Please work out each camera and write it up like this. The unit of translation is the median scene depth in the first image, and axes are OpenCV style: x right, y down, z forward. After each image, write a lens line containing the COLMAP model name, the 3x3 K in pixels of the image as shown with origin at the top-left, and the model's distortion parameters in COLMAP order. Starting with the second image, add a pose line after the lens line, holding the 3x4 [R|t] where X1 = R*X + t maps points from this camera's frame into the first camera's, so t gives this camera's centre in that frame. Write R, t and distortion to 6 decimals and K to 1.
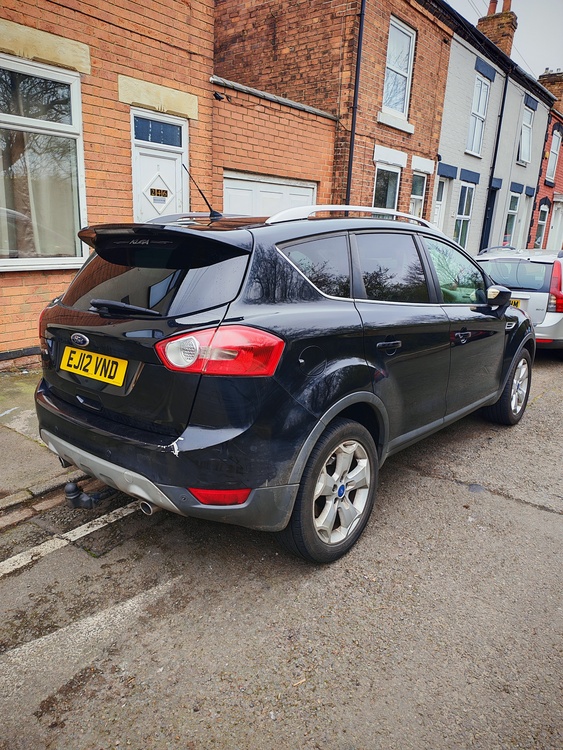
lens RADIAL K [[505.0, 0, 281.5], [0, 505.0, 375.0], [0, 0, 1]] dist [0.004112, -0.017120]
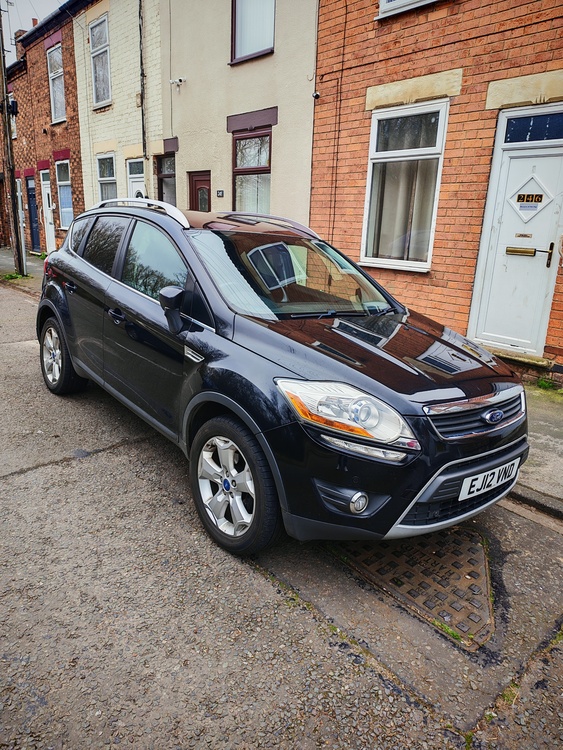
lens RADIAL K [[505.0, 0, 281.5], [0, 505.0, 375.0], [0, 0, 1]] dist [0.004112, -0.017120]
pose [[-0.149876, 0.241398, -0.958783, 0.839835], [-0.319363, 0.905934, 0.278014, -0.229628], [0.935705, 0.347867, -0.058684, 0.902982]]
